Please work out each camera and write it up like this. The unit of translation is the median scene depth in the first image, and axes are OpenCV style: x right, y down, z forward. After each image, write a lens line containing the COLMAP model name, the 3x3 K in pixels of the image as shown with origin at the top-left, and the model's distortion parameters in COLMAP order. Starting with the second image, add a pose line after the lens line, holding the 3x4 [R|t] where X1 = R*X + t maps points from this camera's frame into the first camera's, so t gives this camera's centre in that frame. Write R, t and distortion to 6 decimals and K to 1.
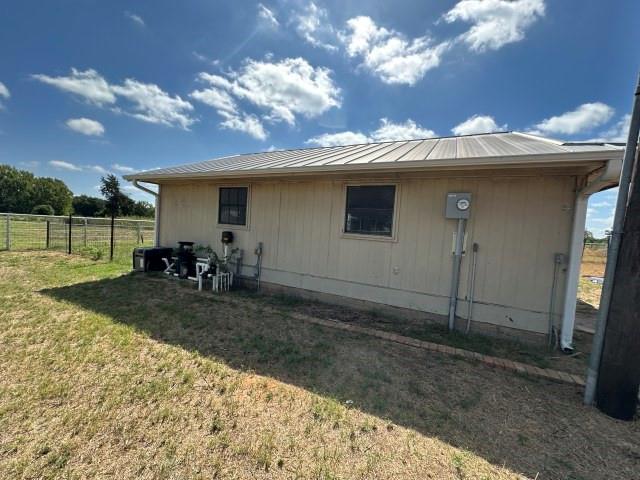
lens RADIAL K [[257.2, 0, 319.7], [0, 257.2, 240.1], [0, 0, 1]] dist [0.003167, 0.000432]
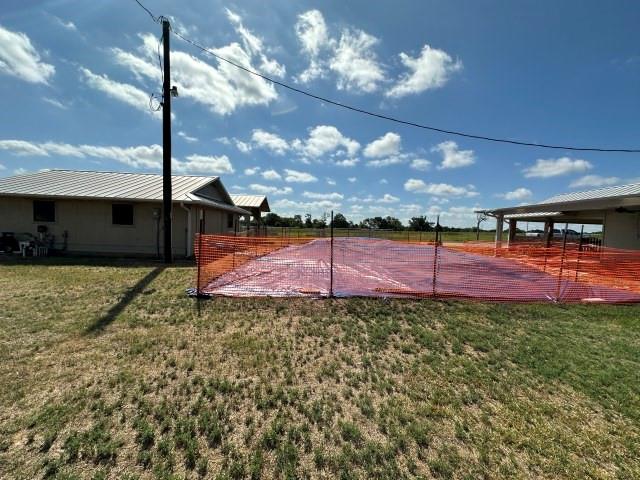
lens RADIAL K [[257.2, 0, 322.3], [0, 257.2, 243.9], [0, 0, 1]] dist [0.003167, 0.000432]
pose [[0.897323, -0.060706, 0.437181, 0.630596], [0.044641, 0.997900, 0.046939, 0.101750], [-0.439112, -0.022603, 0.898148, -1.547695]]
